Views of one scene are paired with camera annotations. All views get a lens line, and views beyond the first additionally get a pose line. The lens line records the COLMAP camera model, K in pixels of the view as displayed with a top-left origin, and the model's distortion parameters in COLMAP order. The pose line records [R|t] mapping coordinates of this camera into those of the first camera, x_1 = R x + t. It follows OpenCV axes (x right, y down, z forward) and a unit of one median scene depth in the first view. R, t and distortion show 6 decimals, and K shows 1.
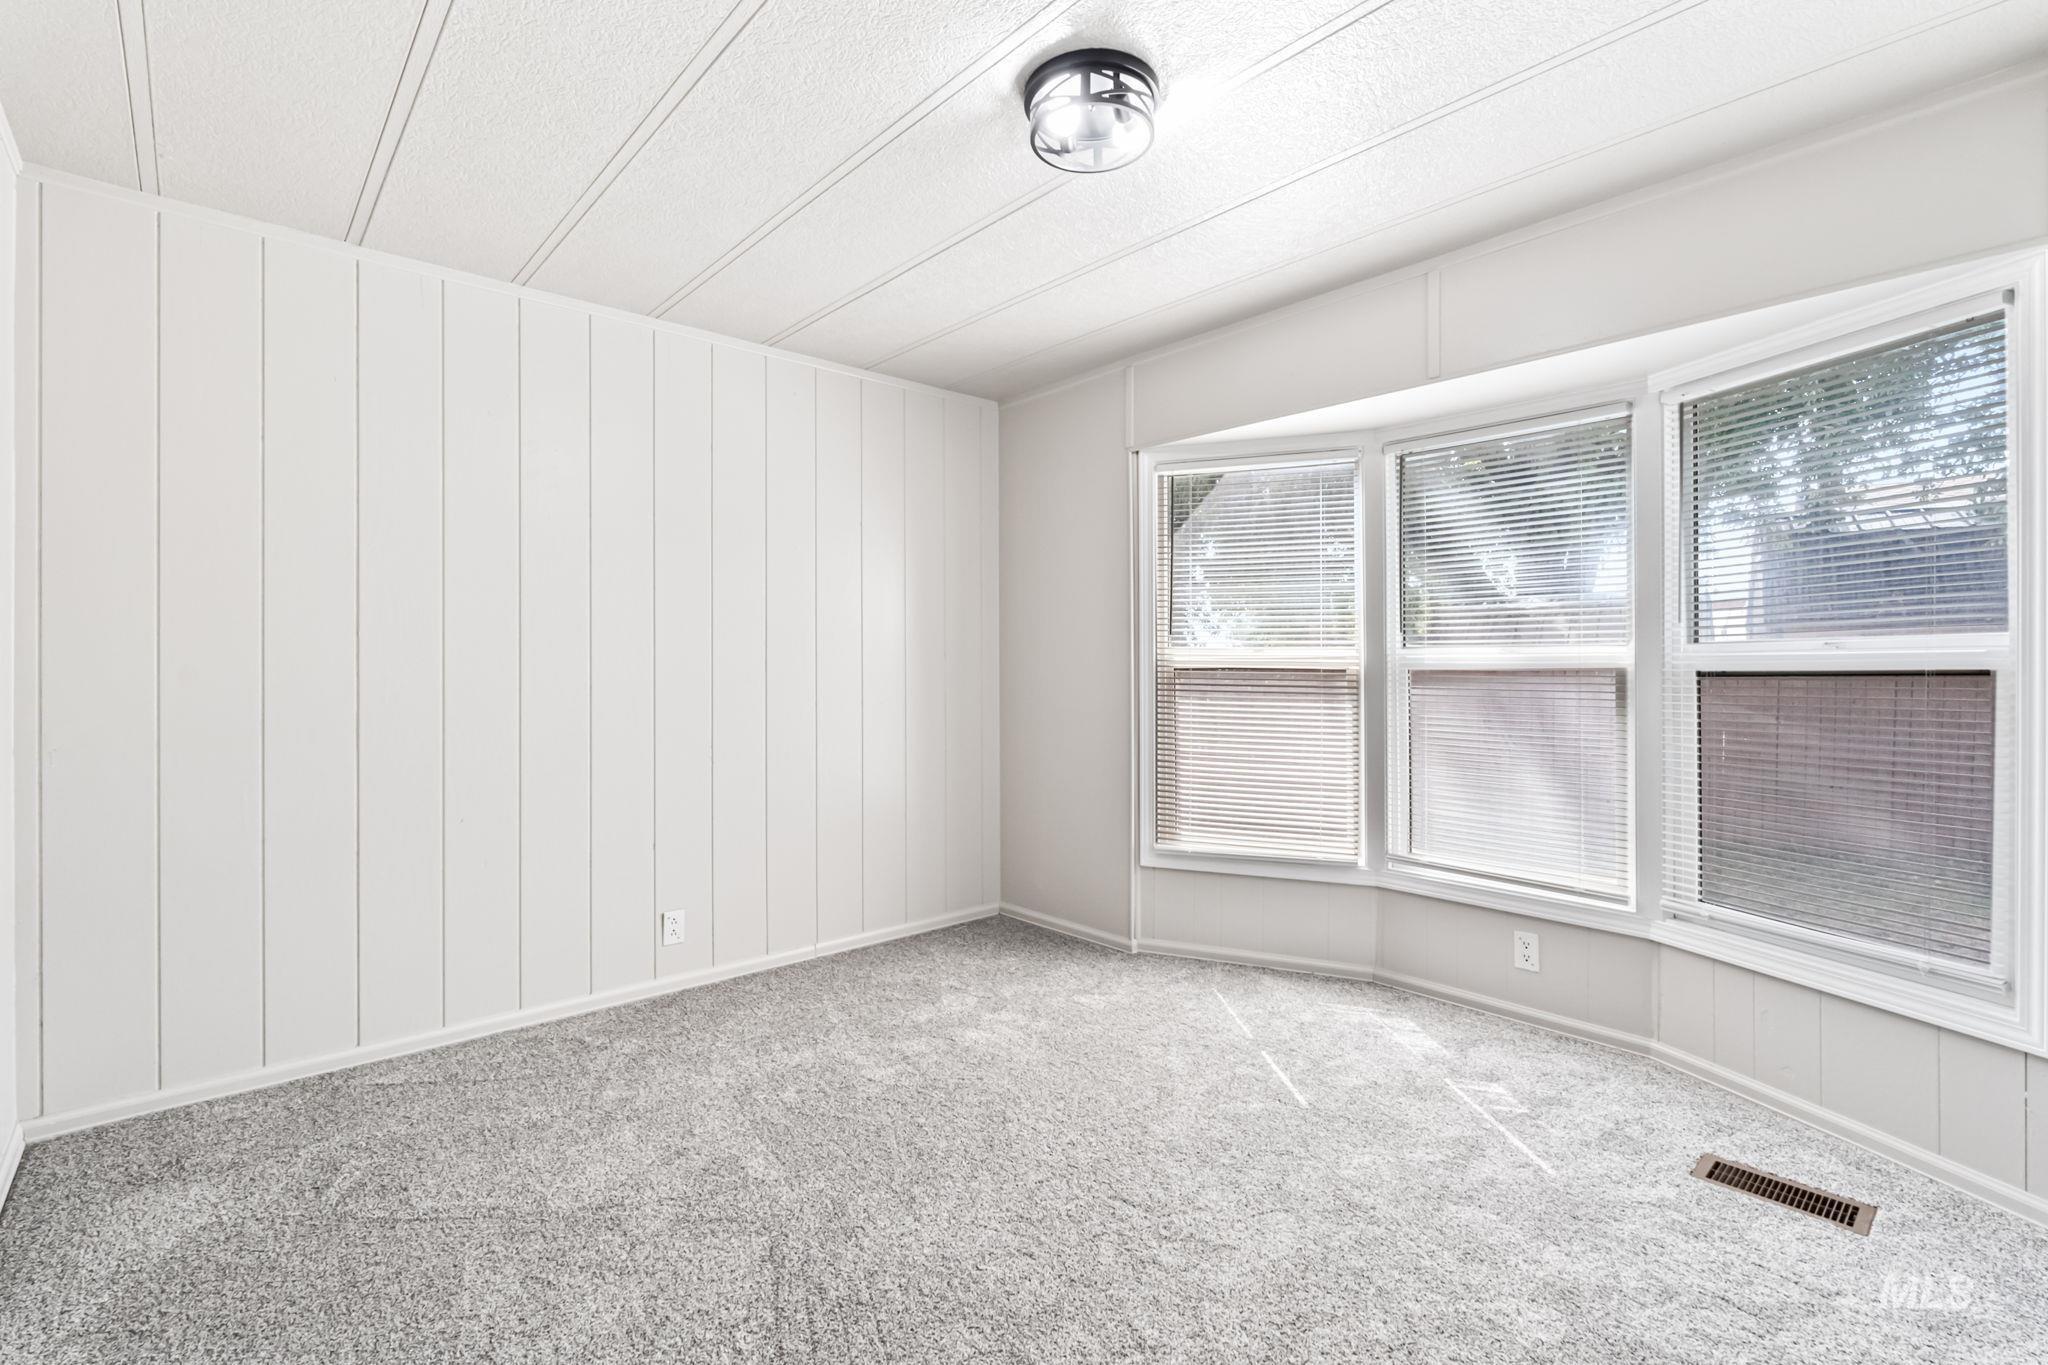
lens RADIAL K [[905.3, 0, 1015.2], [0, 905.3, 678.8], [0, 0, 1]] dist [-0.000719, -0.000230]
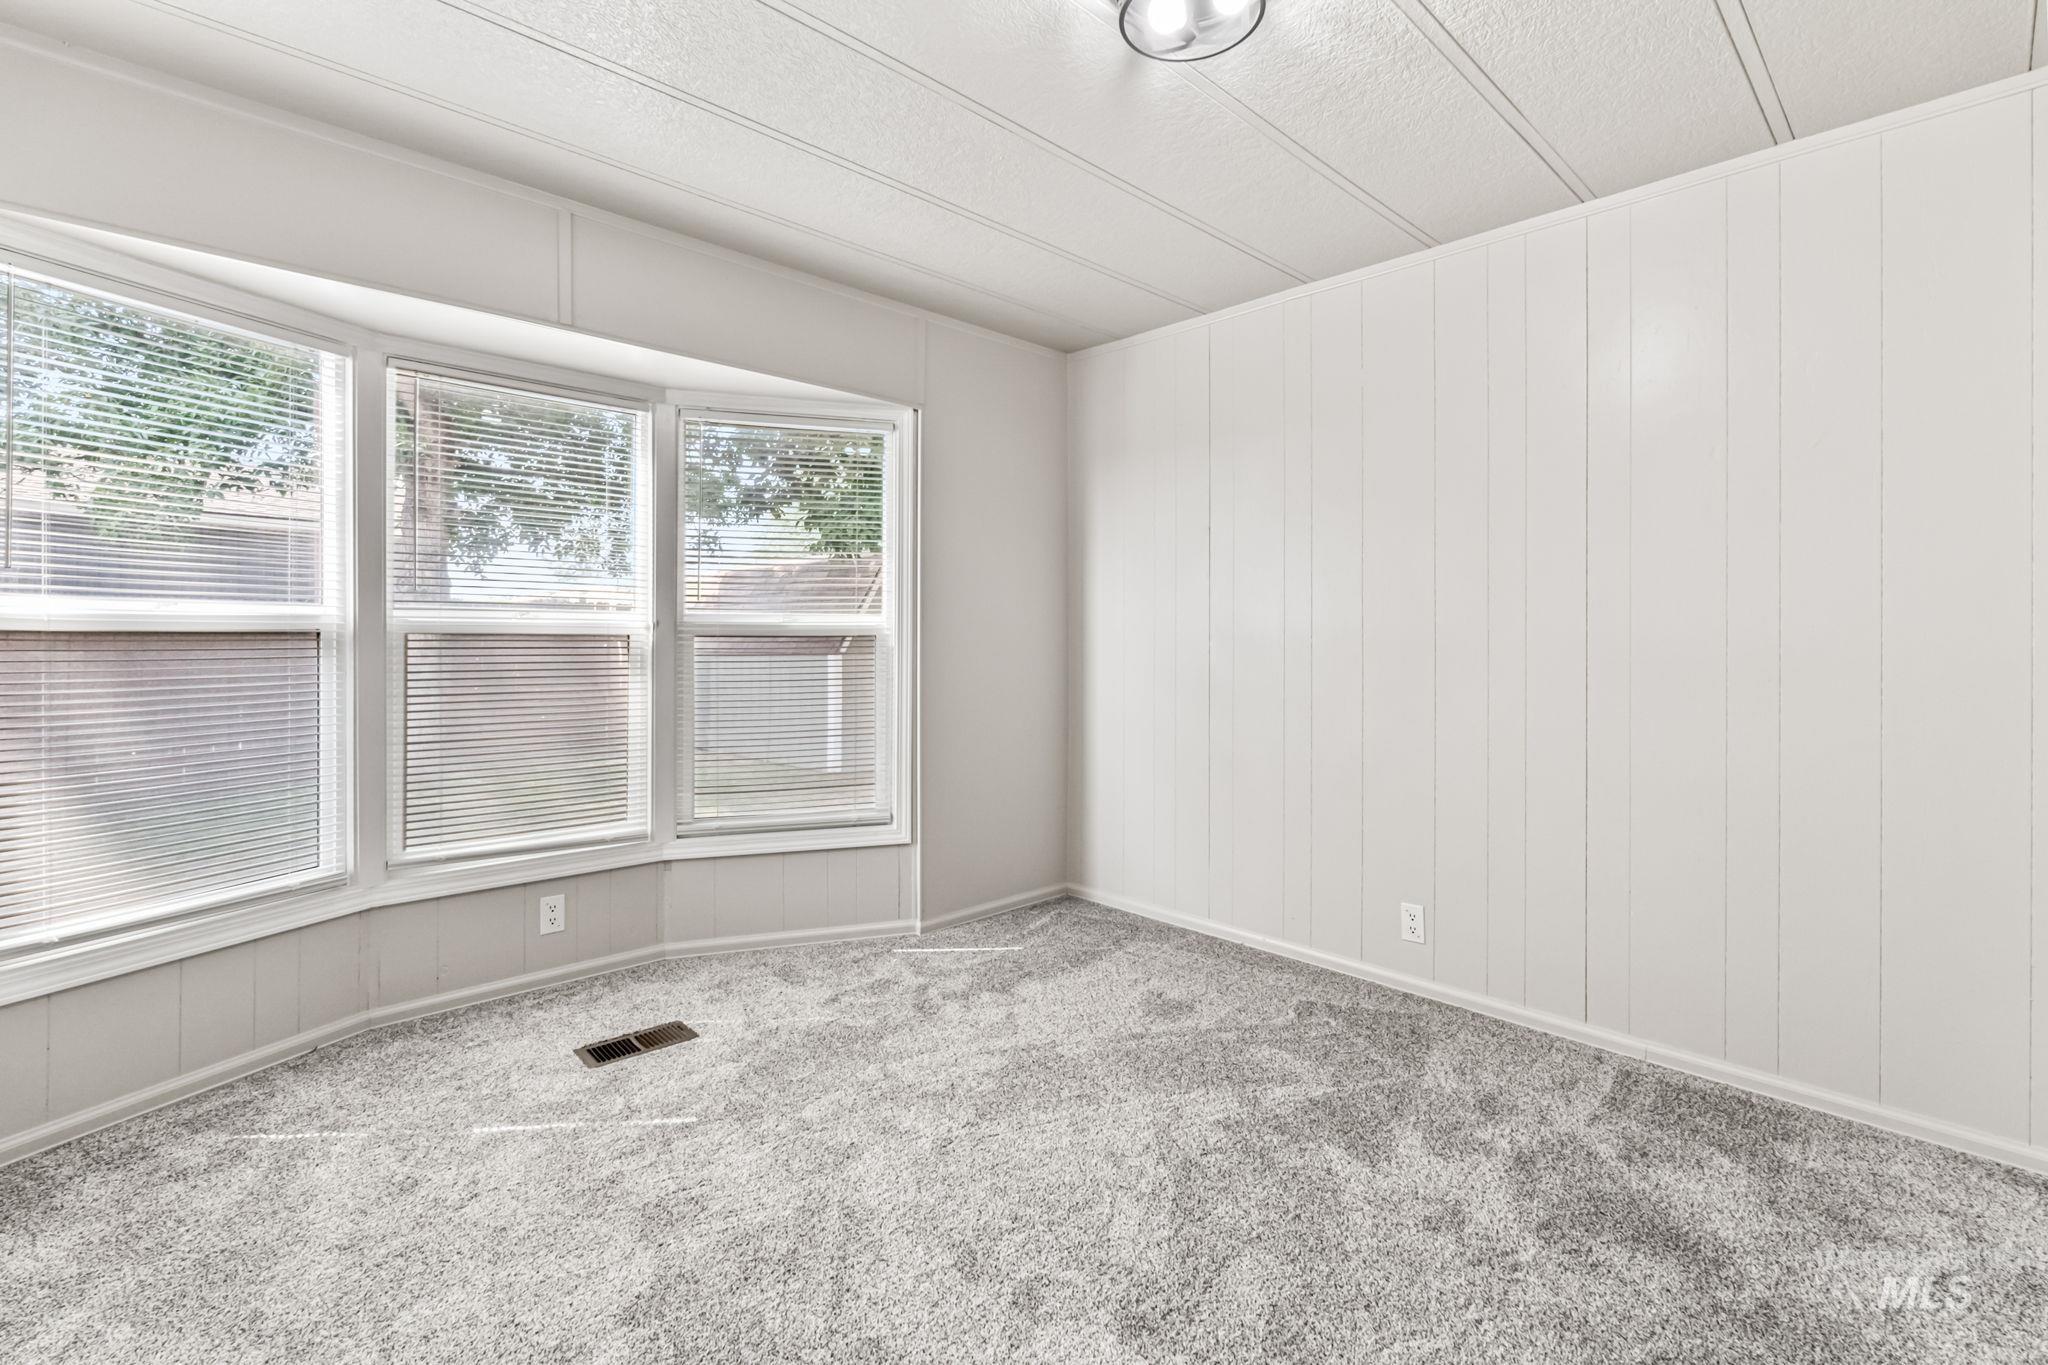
lens RADIAL K [[927.9, 0, 1022.6], [0, 927.9, 625.7], [0, 0, 1]] dist [0.000164, -0.000236]
pose [[-0.051546, 0.000775, 0.998670, -0.489654], [0.000386, 1.000000, -0.000756, -0.018567], [-0.998671, 0.000347, -0.051547, 0.528200]]
